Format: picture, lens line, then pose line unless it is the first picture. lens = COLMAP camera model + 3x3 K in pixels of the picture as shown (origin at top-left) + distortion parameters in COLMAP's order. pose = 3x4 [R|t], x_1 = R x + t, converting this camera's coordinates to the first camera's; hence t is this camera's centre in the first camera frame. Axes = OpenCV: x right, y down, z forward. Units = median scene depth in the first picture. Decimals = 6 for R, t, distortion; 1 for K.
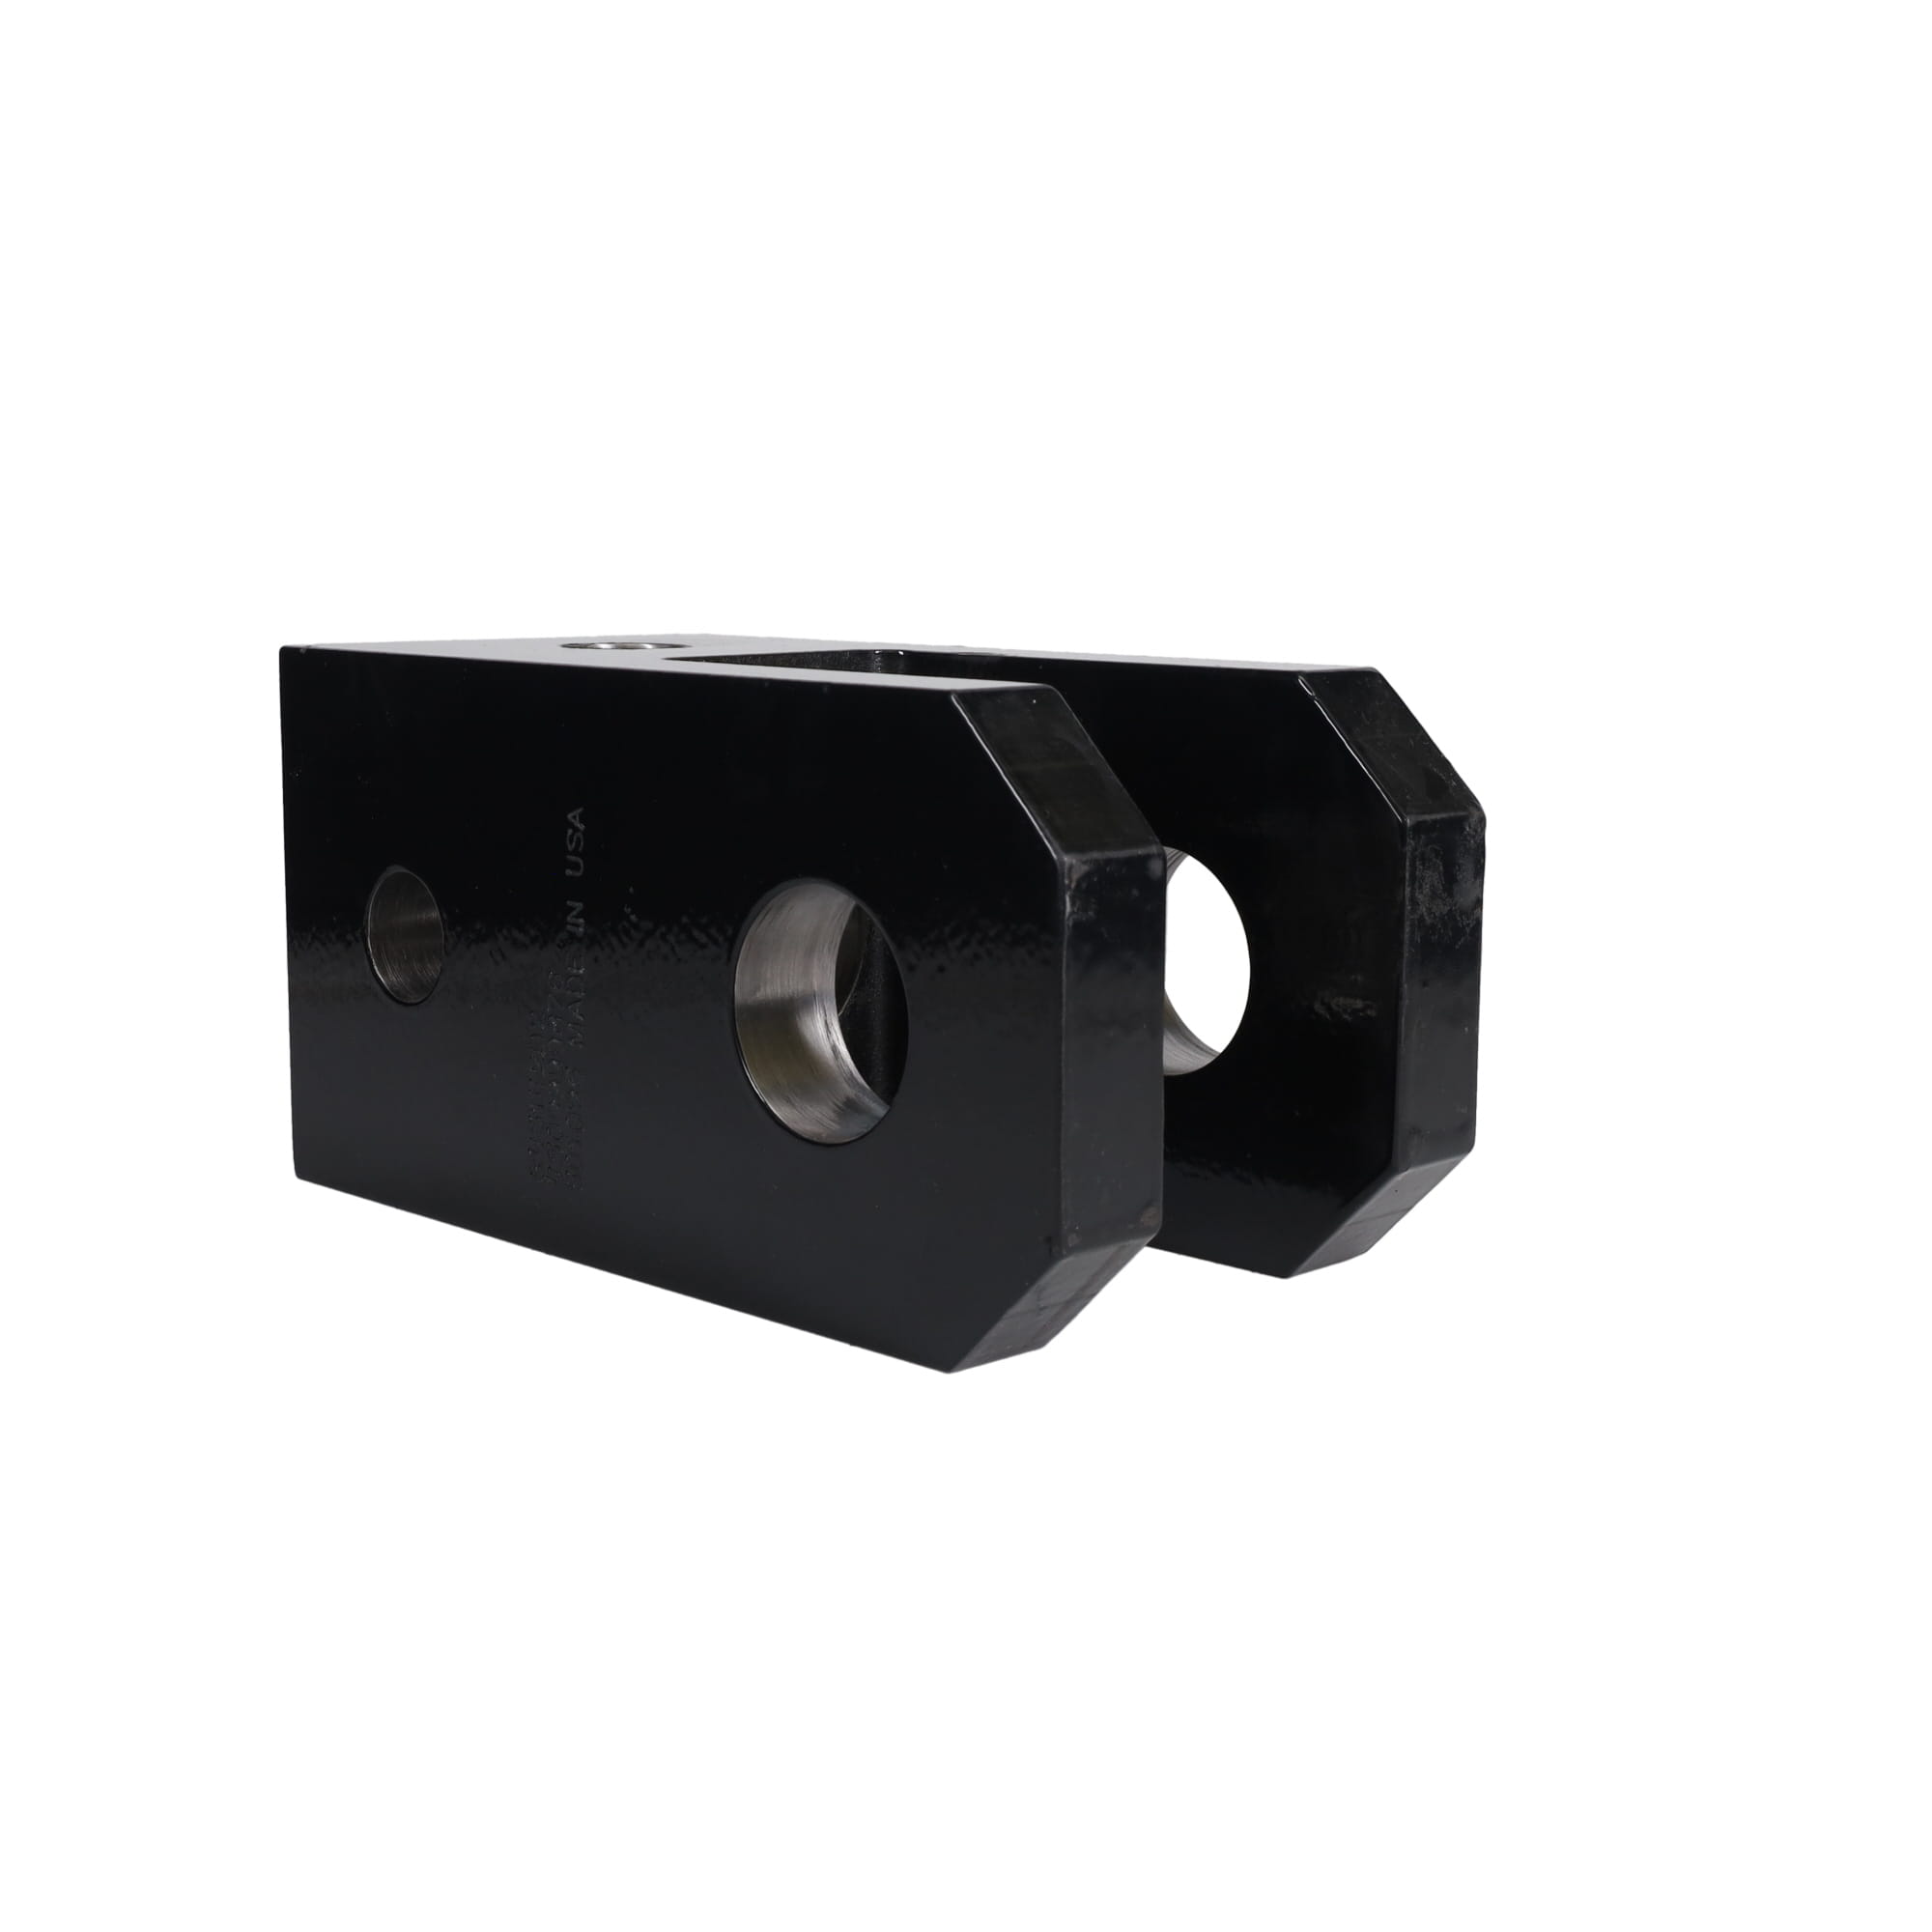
lens RADIAL K [[2701.3, 0, 956.5], [0, 2701.3, 968.1], [0, 0, 1]] dist [0.188201, 0.000000]
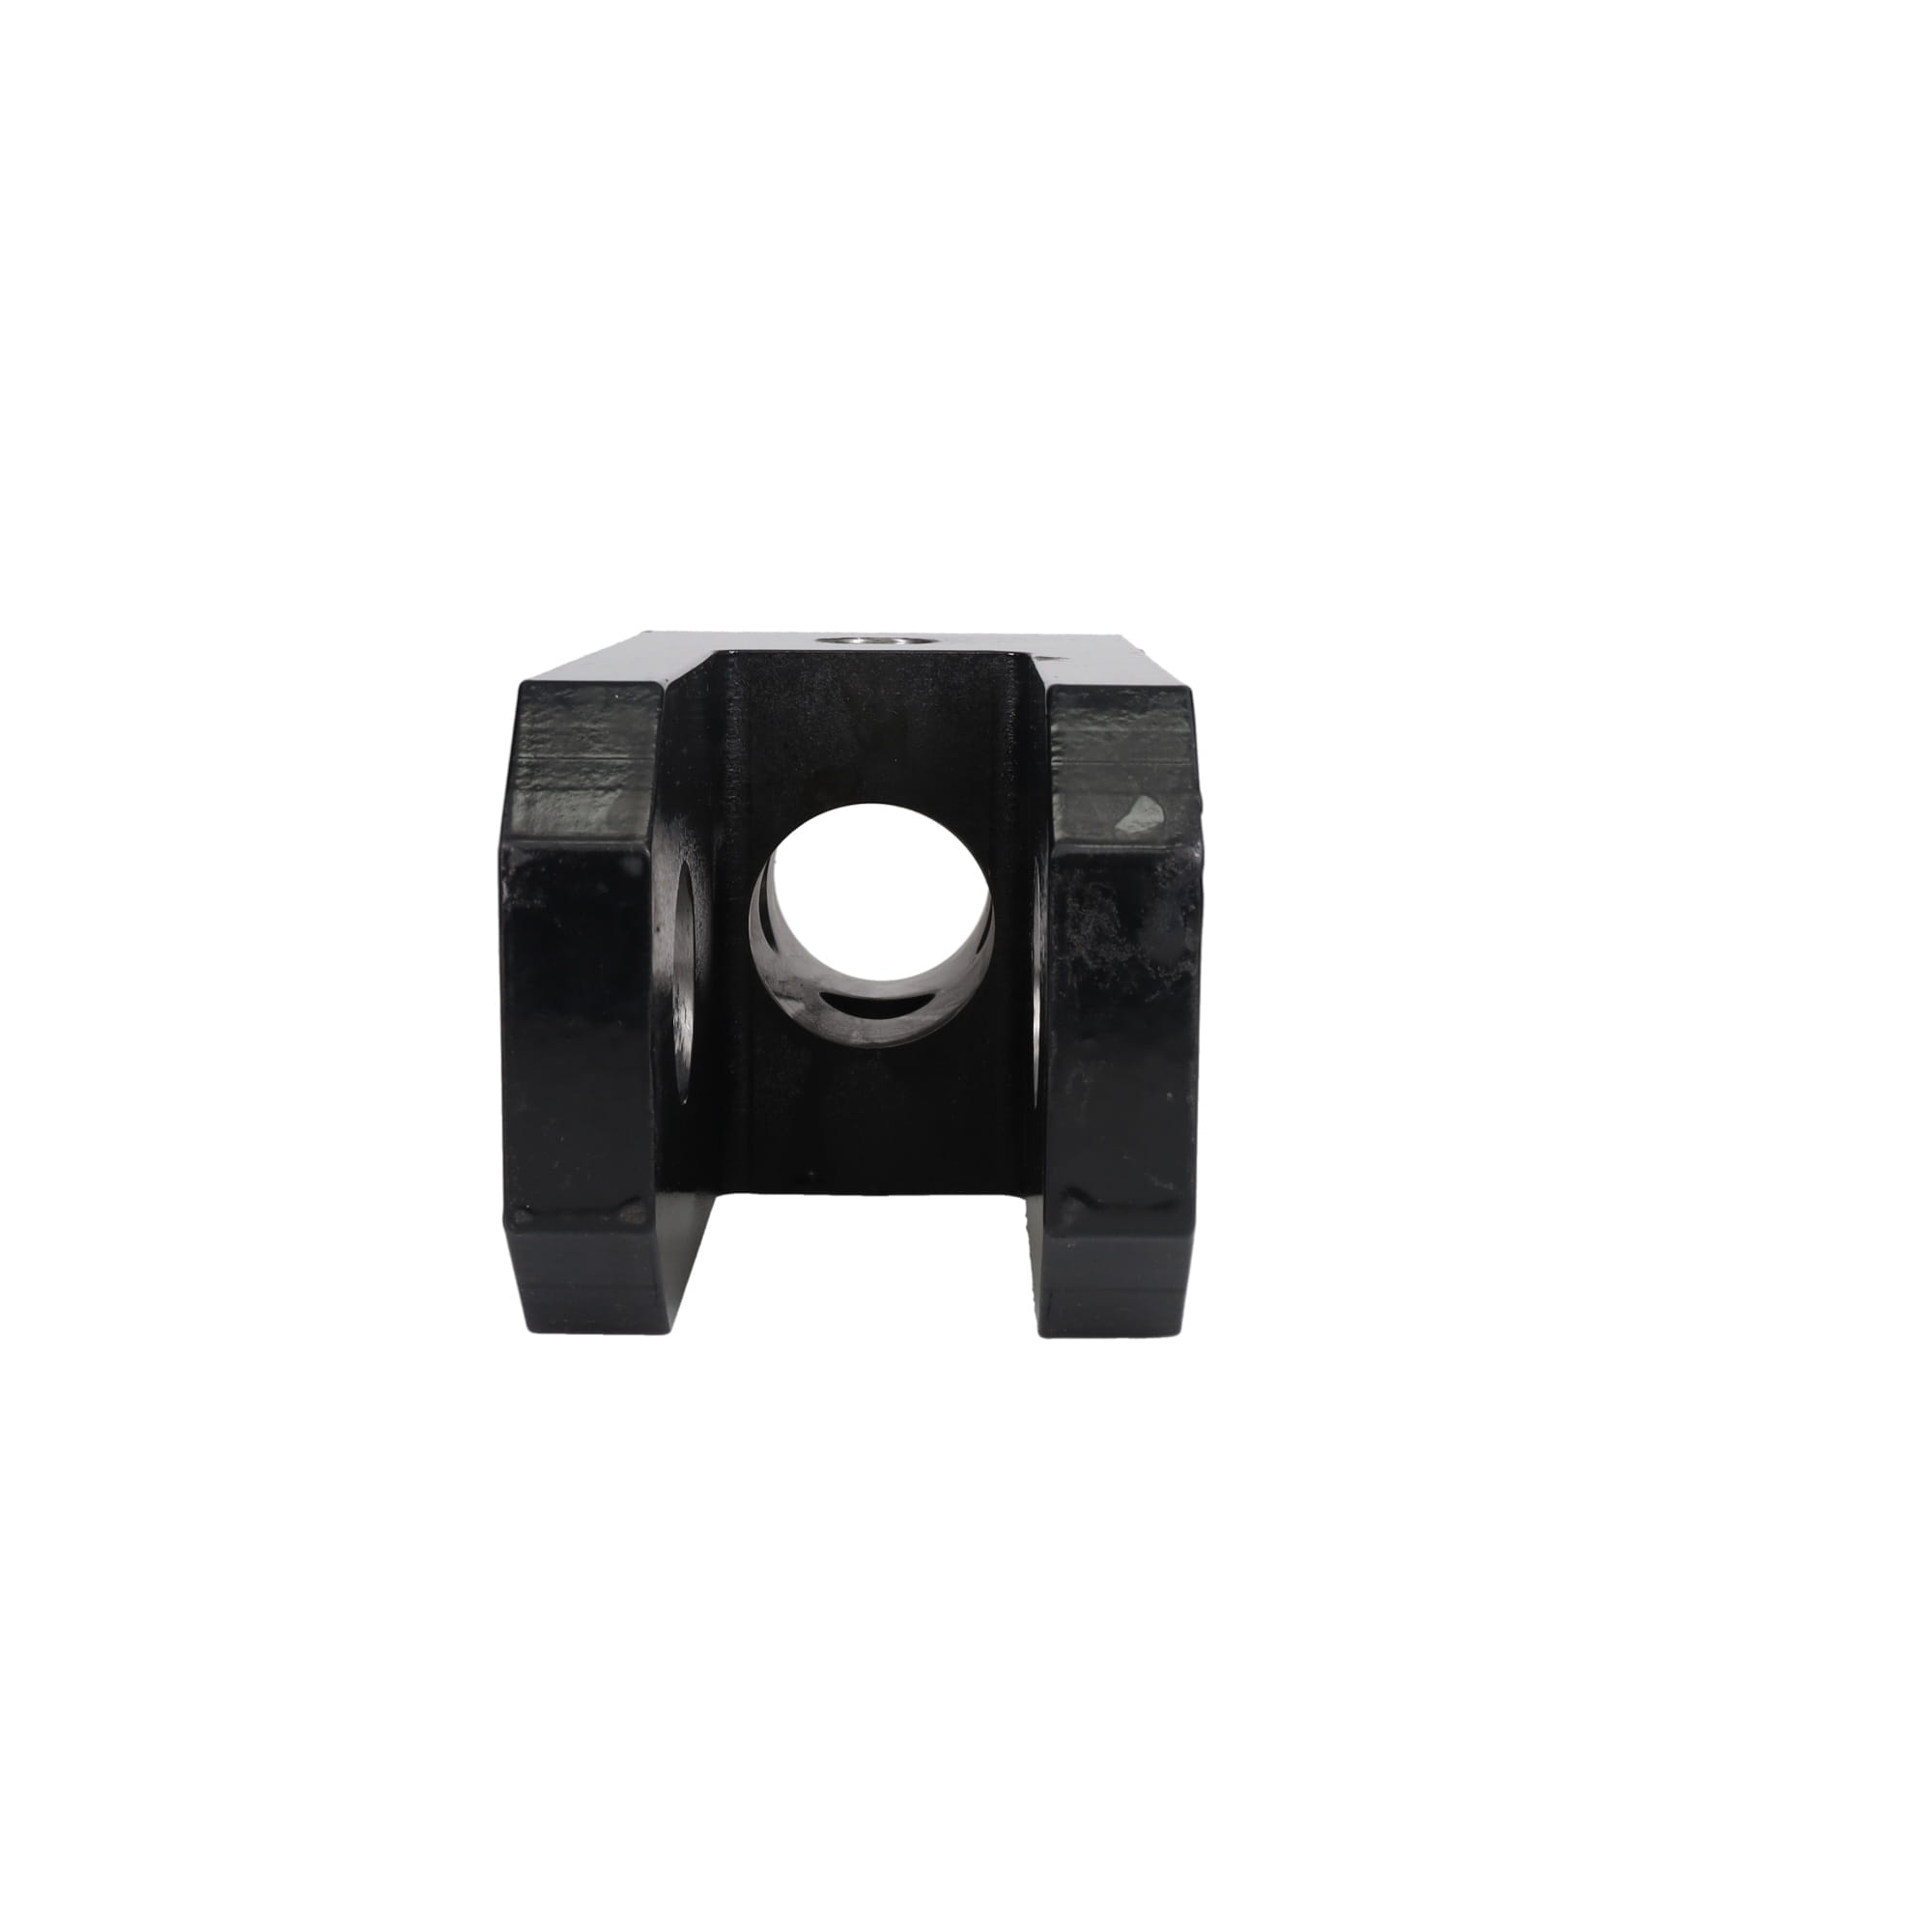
lens RADIAL K [[2701.3, 0, 966.2], [0, 2701.3, 960.8], [0, 0, 1]] dist [0.188201, 0.000000]
pose [[0.705500, 0.111655, -0.699859, 0.772274], [-0.113293, 0.992580, 0.044149, -0.053868], [0.699596, 0.048142, 0.712915, 0.330771]]
